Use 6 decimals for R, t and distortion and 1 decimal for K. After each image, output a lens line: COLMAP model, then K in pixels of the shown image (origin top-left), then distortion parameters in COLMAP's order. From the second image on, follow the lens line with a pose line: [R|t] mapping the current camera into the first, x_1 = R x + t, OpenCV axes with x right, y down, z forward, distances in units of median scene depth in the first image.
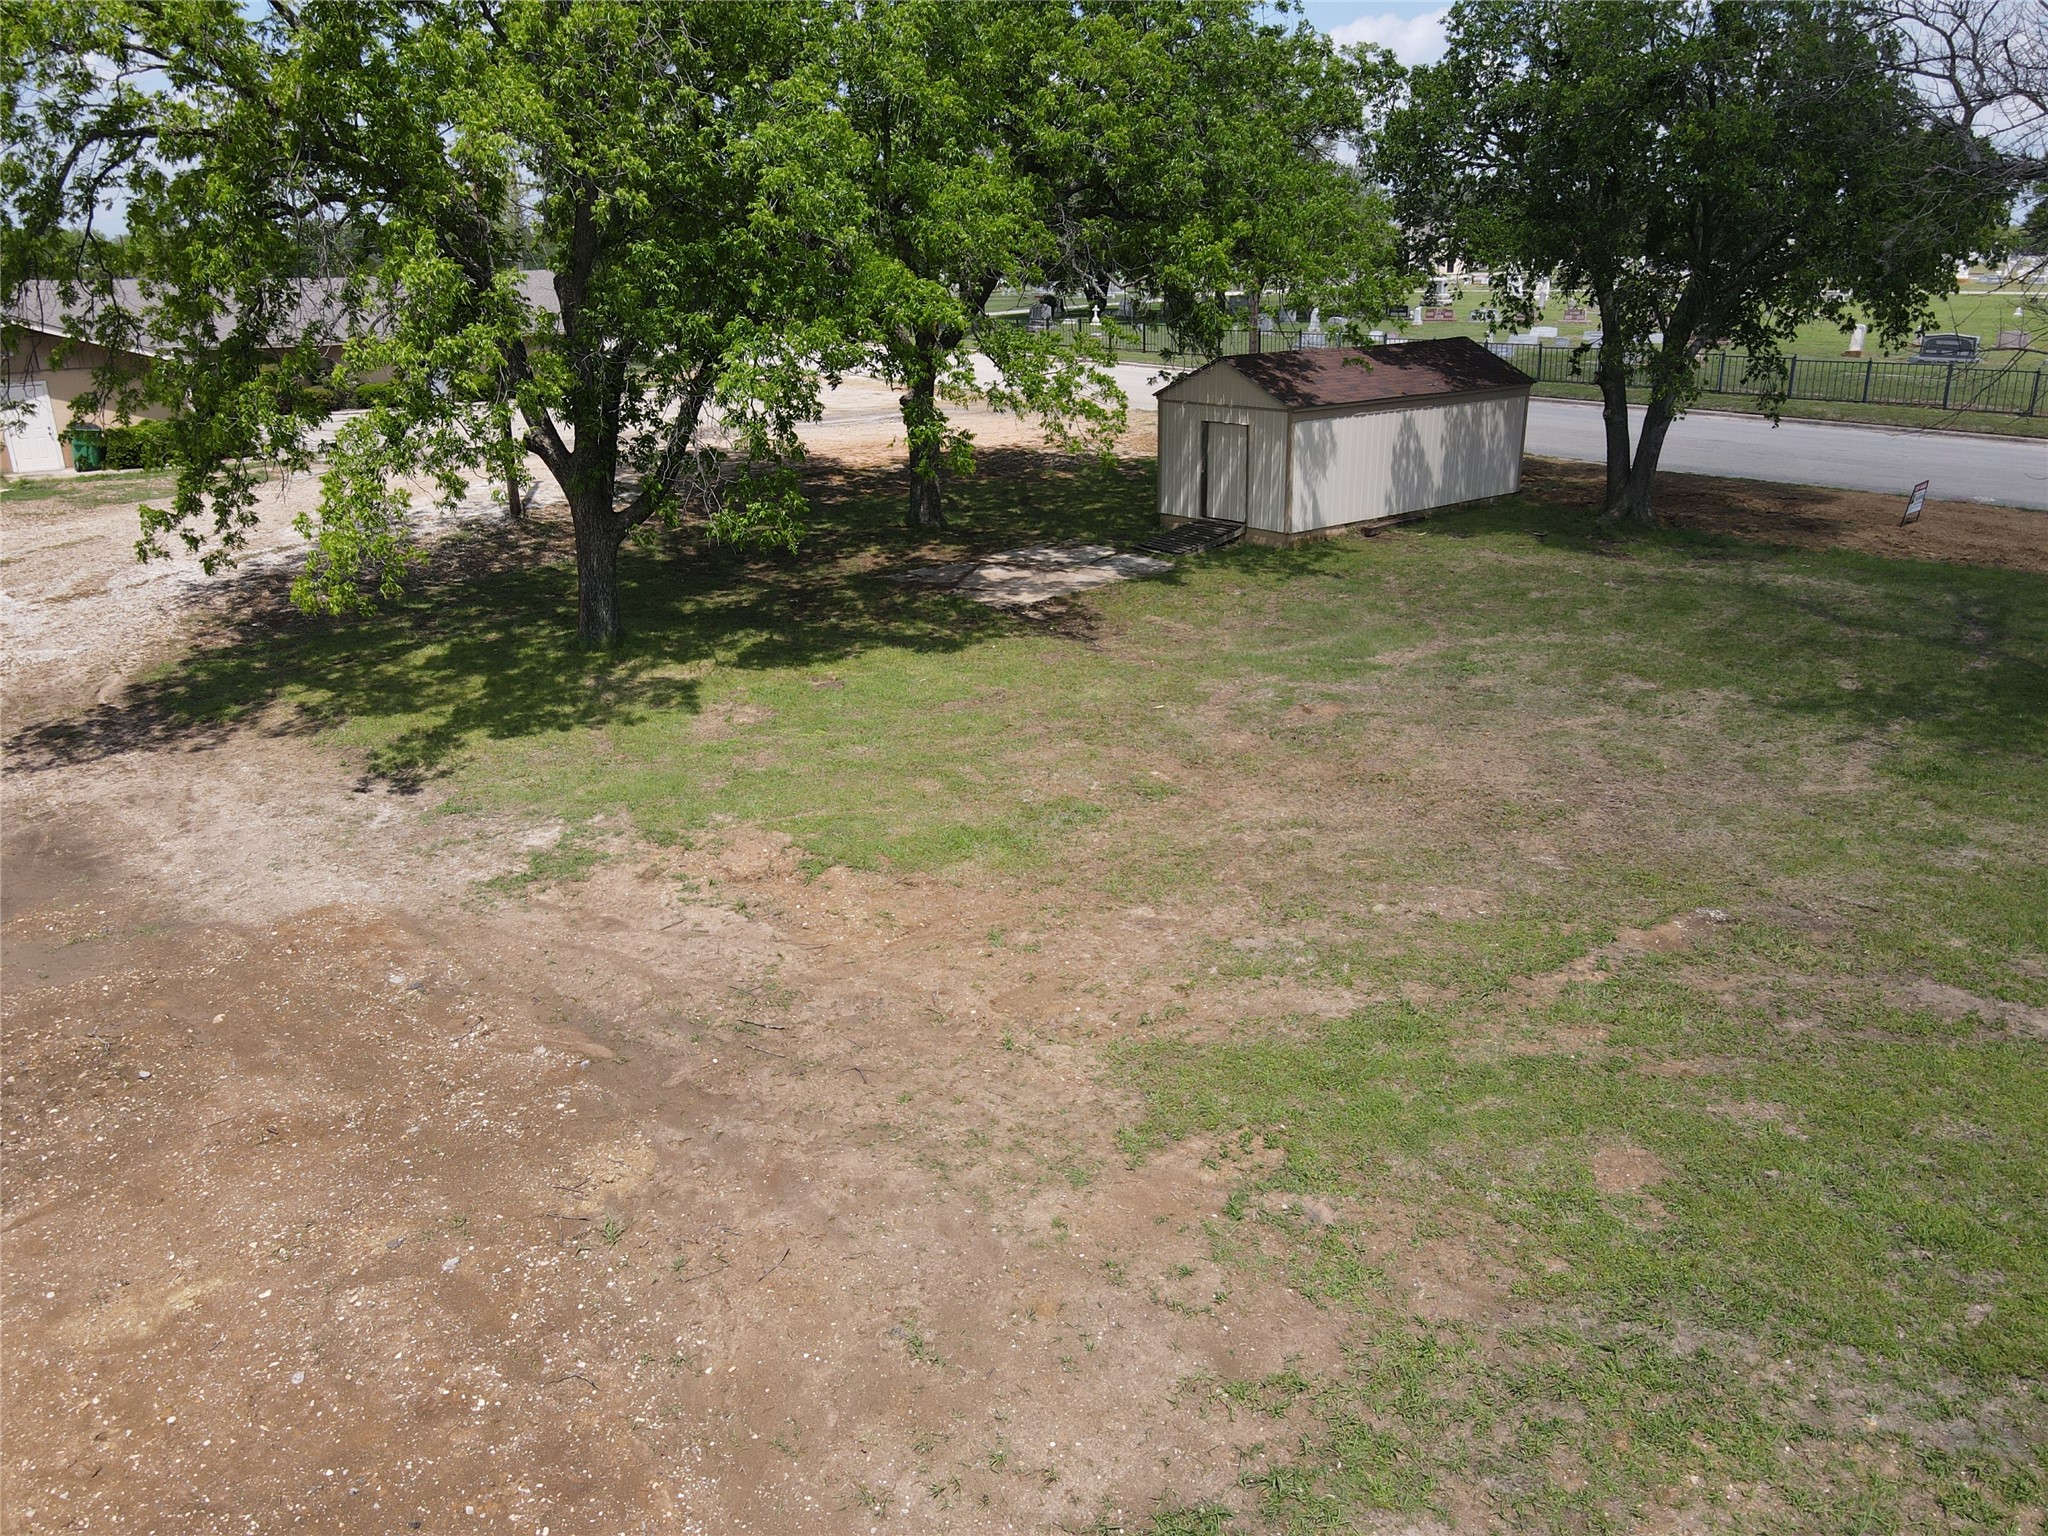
lens RADIAL K [[1516.0, 0, 1011.1], [0, 1516.0, 754.7], [0, 0, 1]] dist [-0.004169, 0.030480]
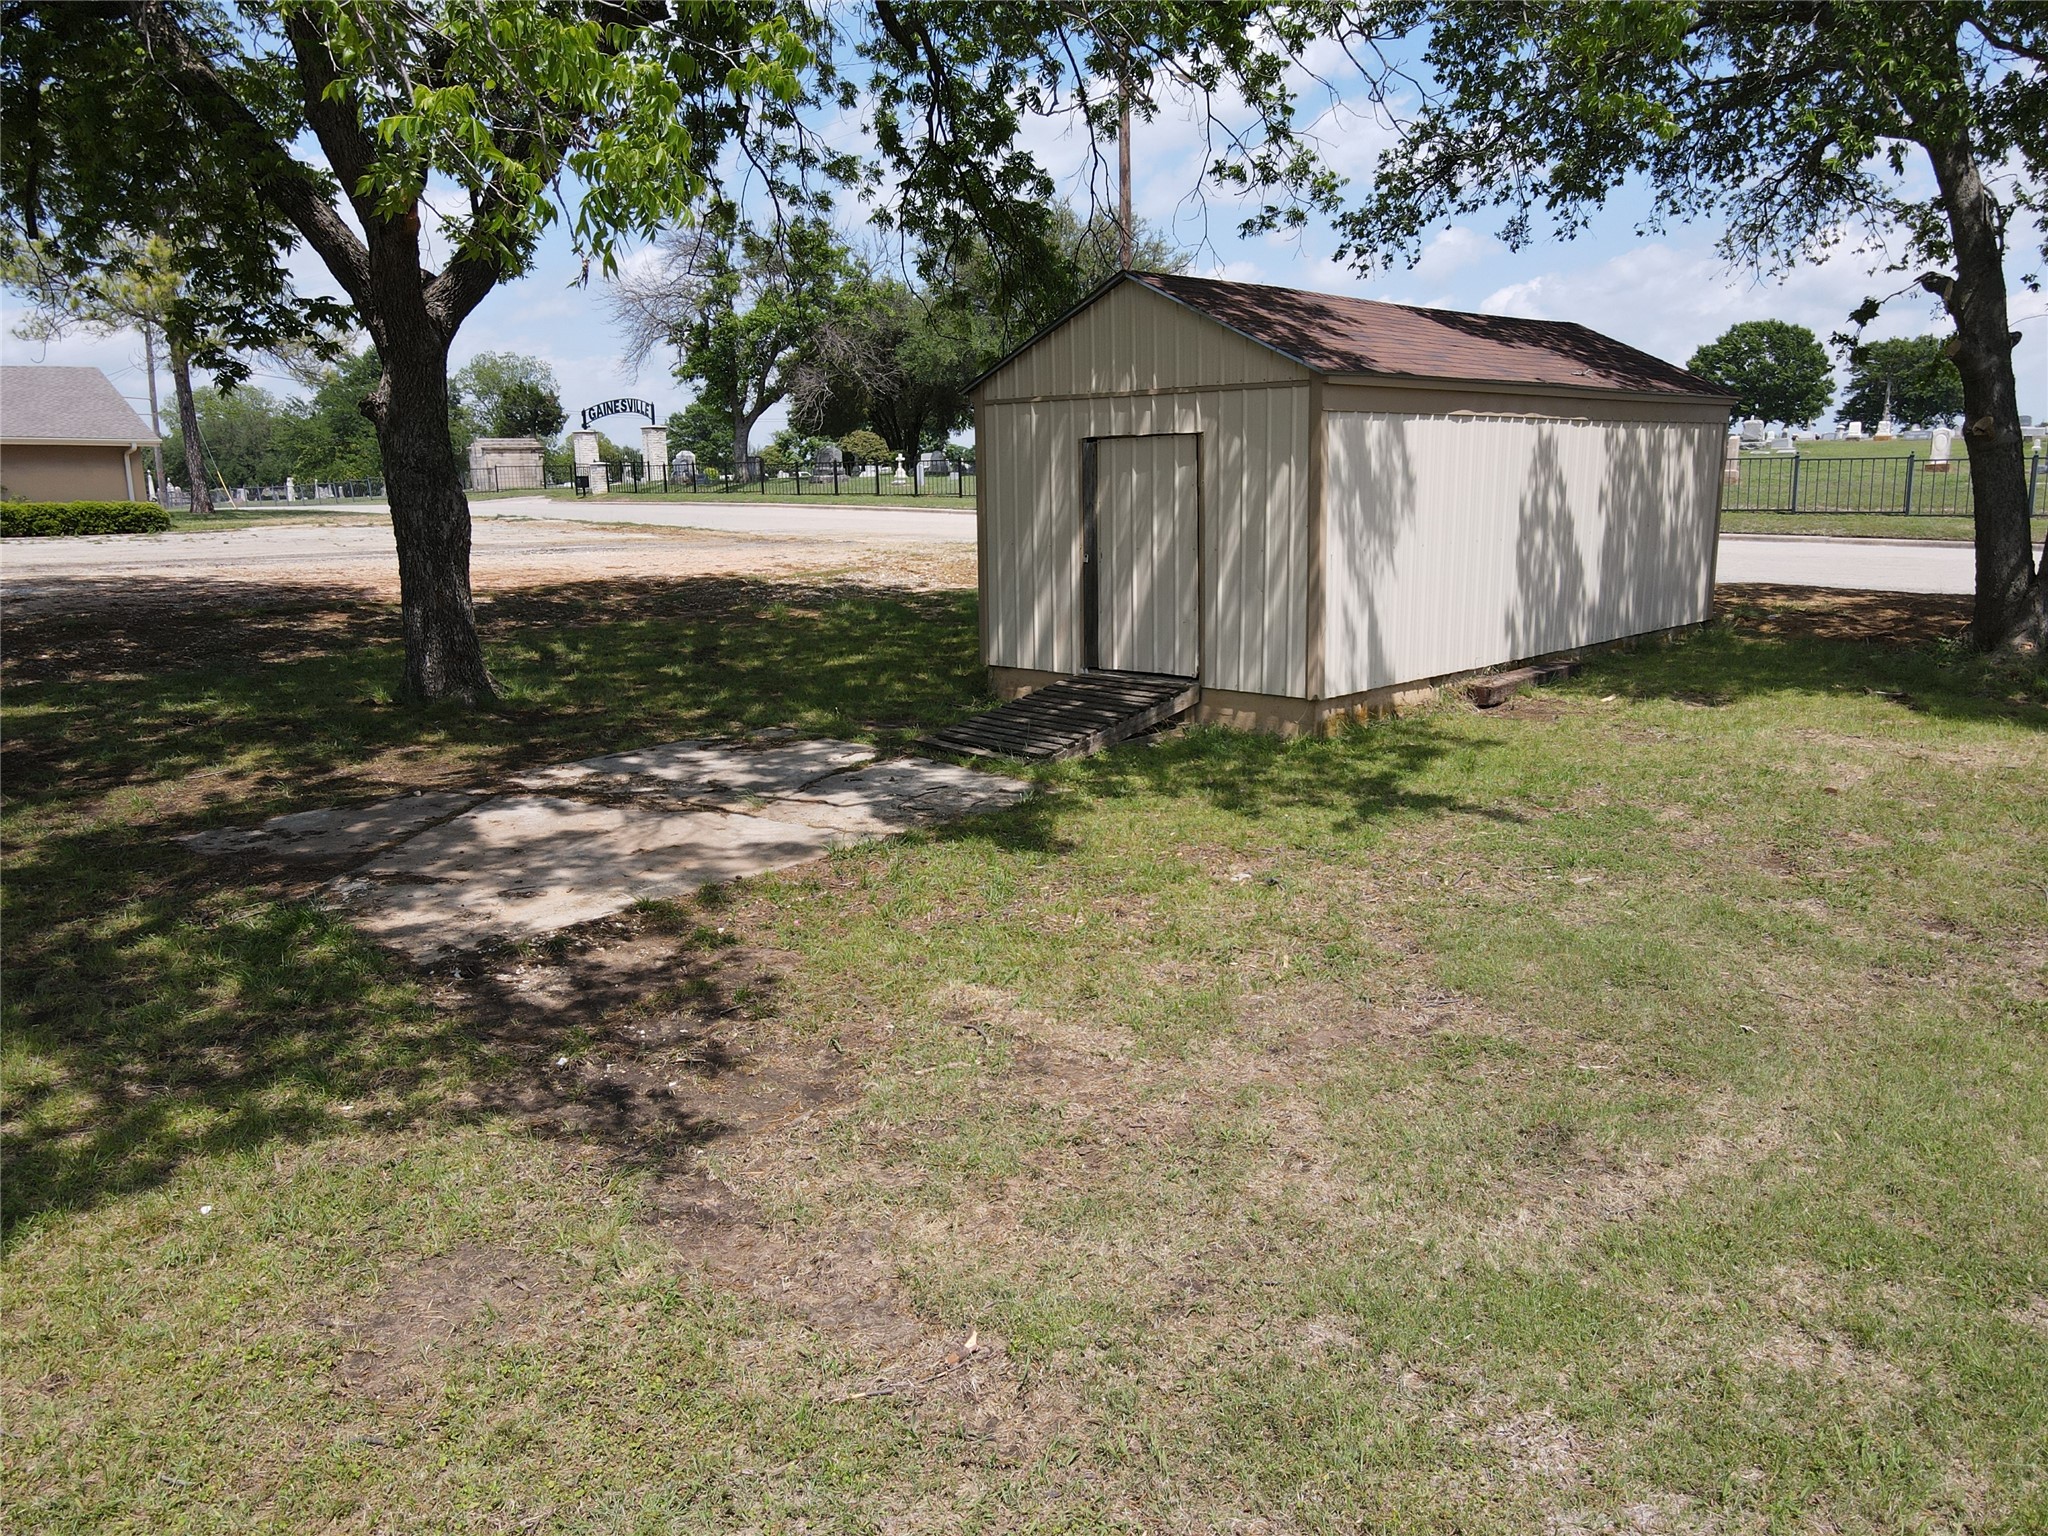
lens RADIAL K [[1516.0, 0, 1022.0], [0, 1516.0, 768.0], [0, 0, 1]] dist [-0.004169, 0.030480]
pose [[0.992741, -0.018609, 0.118824, 0.060436], [0.033443, 0.991707, -0.124094, -0.081584], [-0.115530, 0.127167, 0.985130, 0.618363]]
